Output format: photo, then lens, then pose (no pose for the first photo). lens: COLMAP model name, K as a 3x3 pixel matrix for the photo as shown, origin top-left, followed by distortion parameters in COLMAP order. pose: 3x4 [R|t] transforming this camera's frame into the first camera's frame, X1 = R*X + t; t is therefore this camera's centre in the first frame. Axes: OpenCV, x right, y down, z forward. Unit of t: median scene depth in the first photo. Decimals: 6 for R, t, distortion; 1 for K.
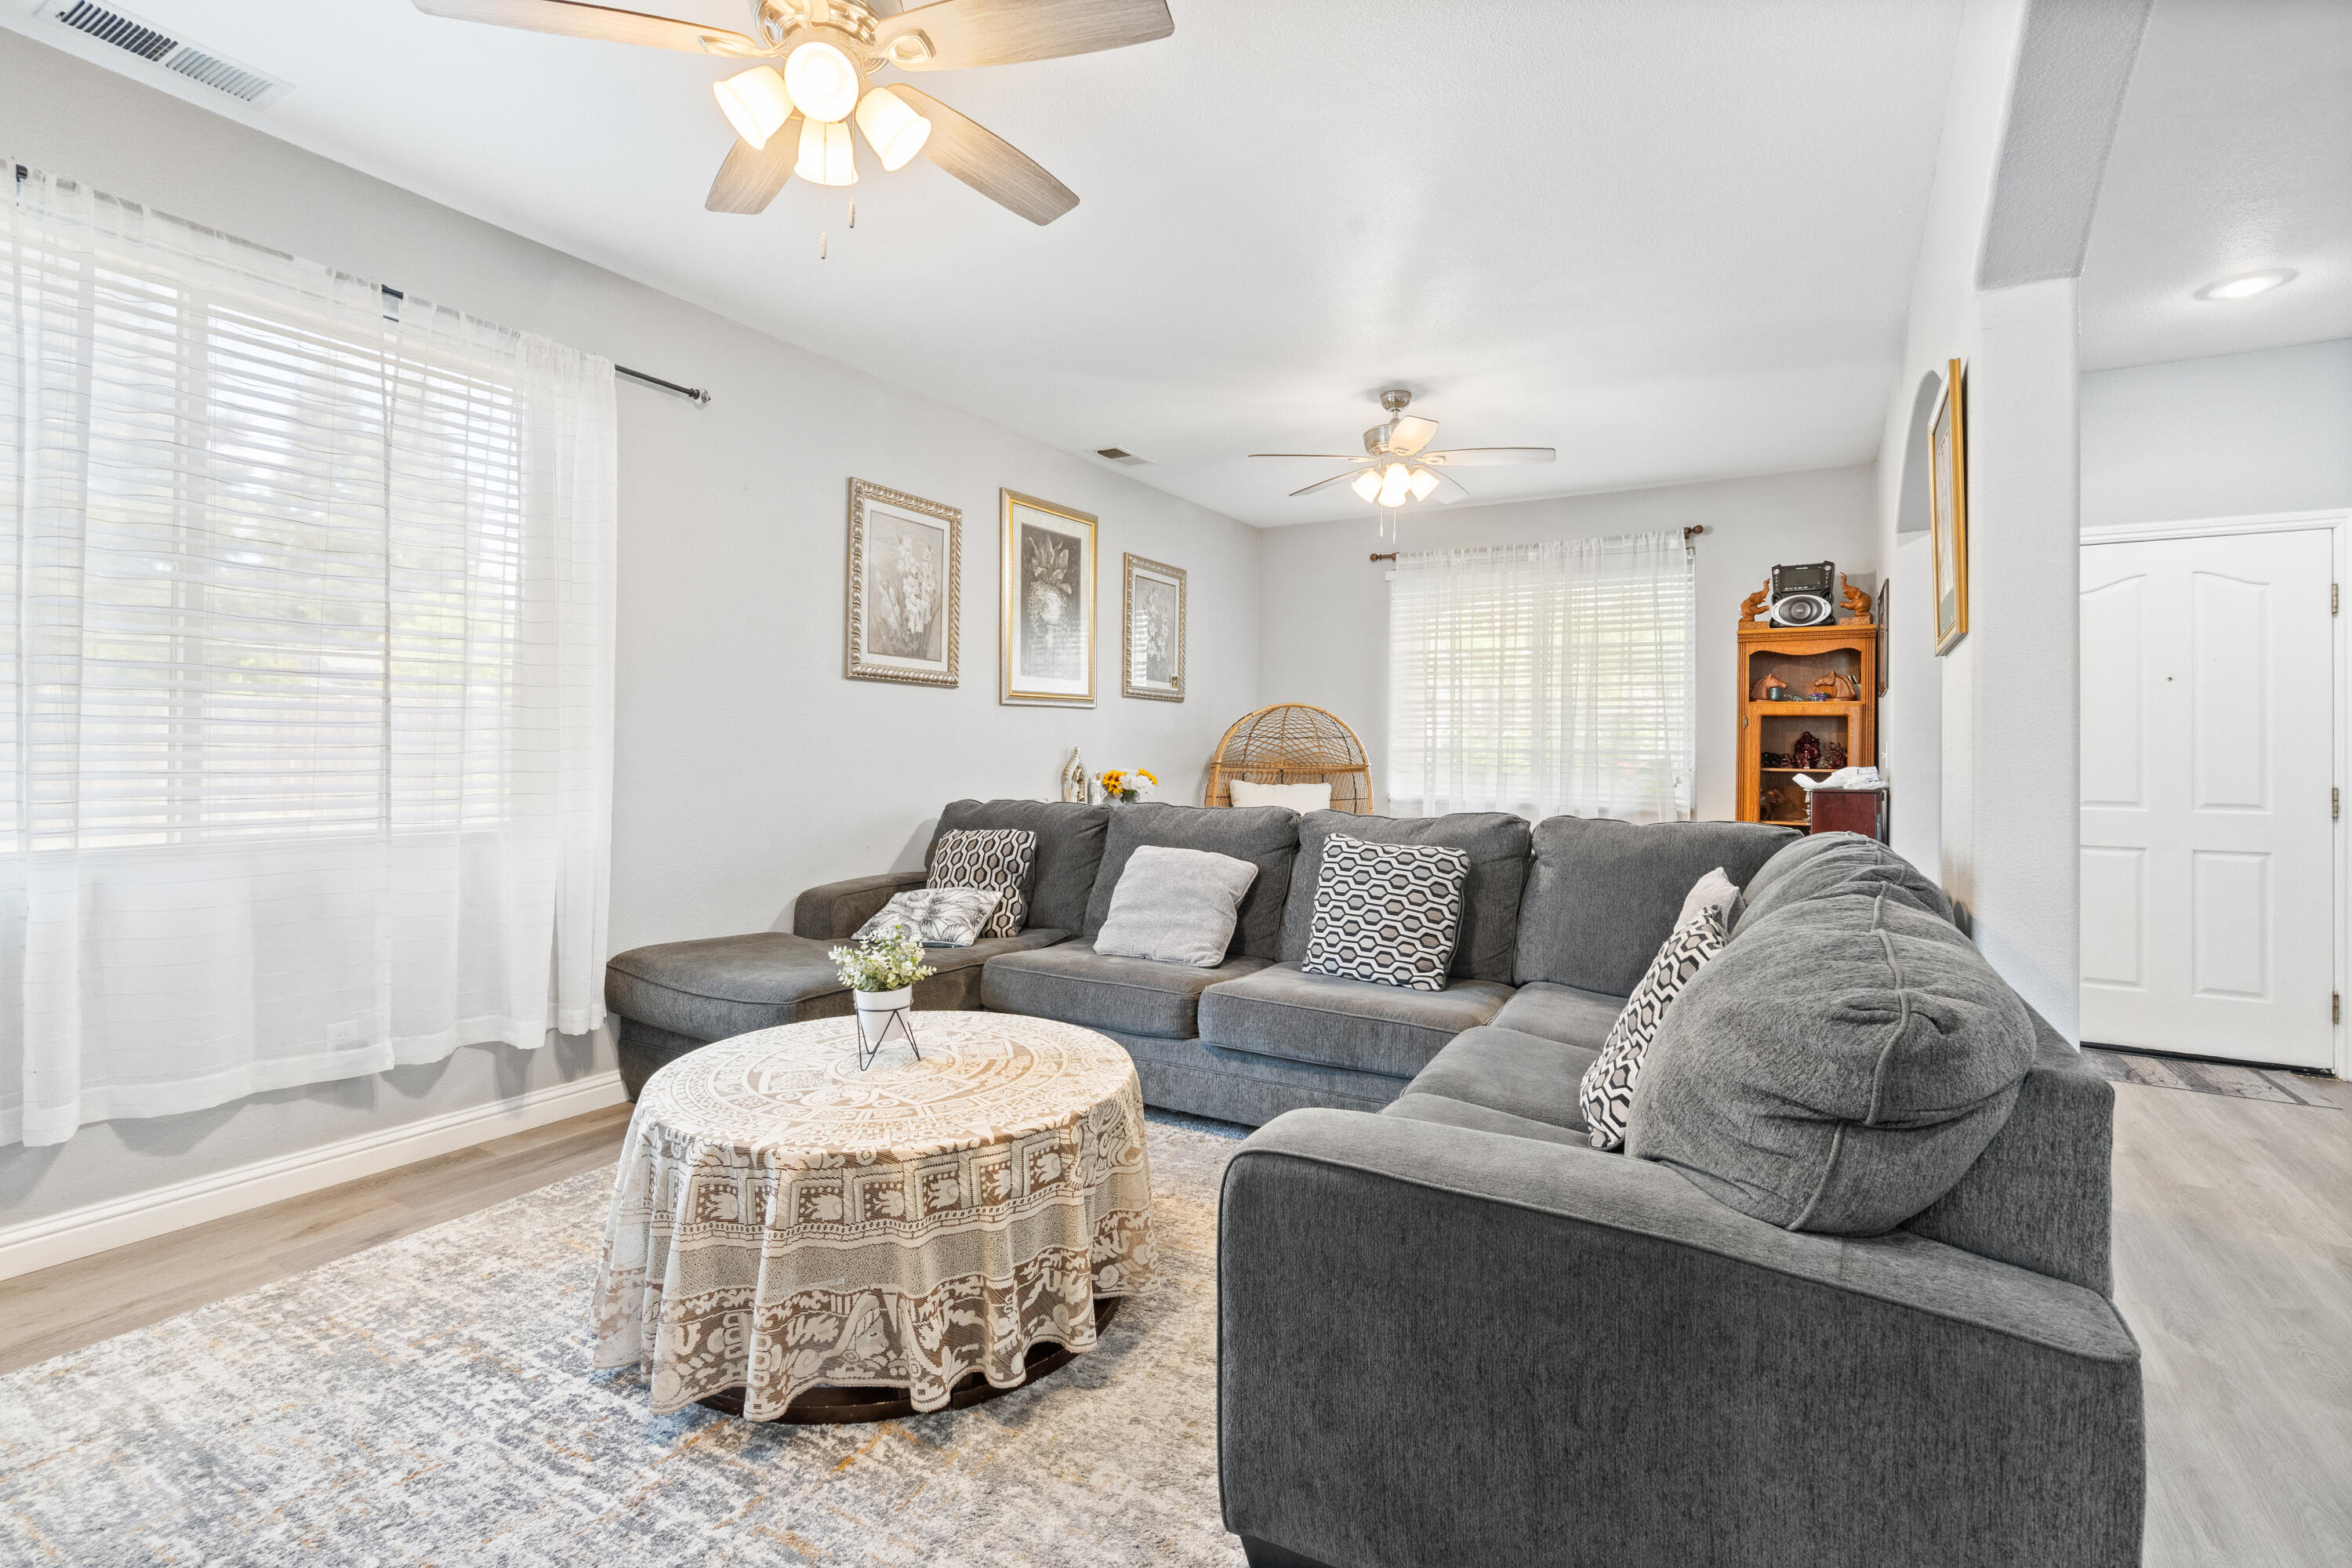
lens RADIAL K [[1083.6, 0, 1183.0], [0, 1083.6, 757.7], [0, 0, 1]] dist [-0.000029, 0.000280]
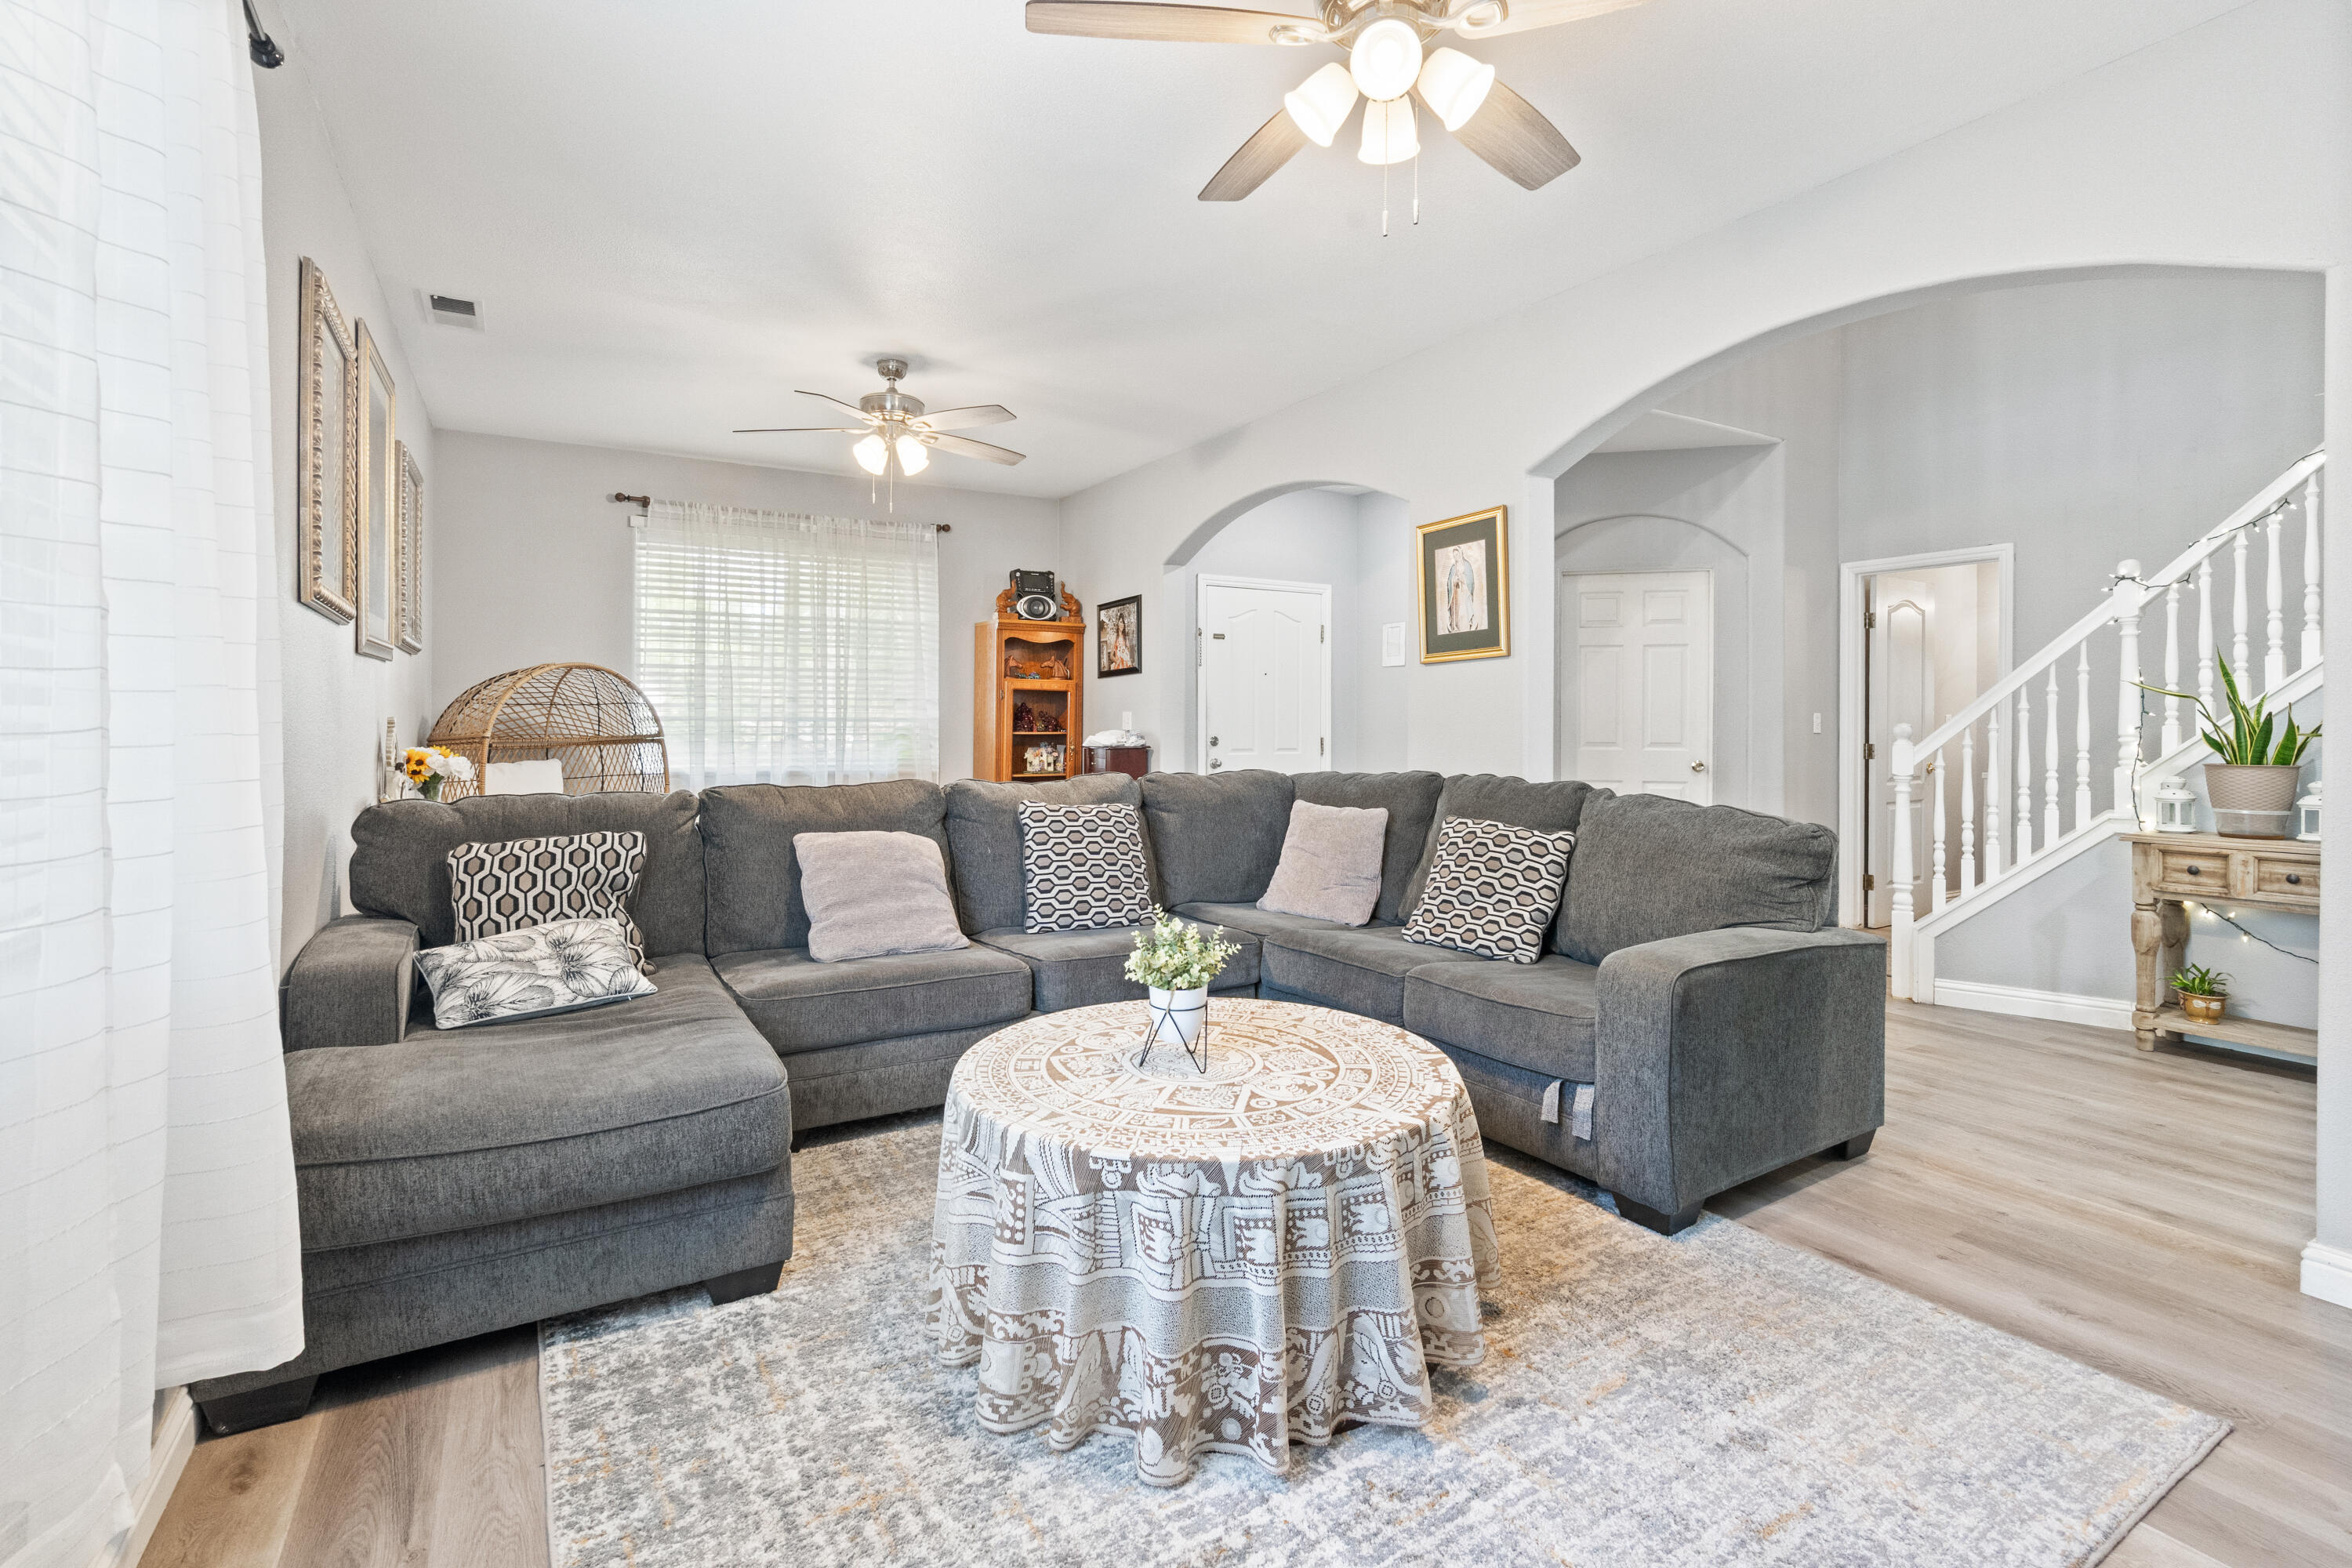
lens RADIAL K [[1079.5, 0, 1170.0], [0, 1079.5, 741.2], [0, 0, 1]] dist [-0.004220, -0.000095]
pose [[0.485245, -0.023978, 0.874049, -0.474739], [0.008207, 0.999705, 0.022869, -0.006697], [-0.874340, -0.003923, 0.485299, 0.248434]]
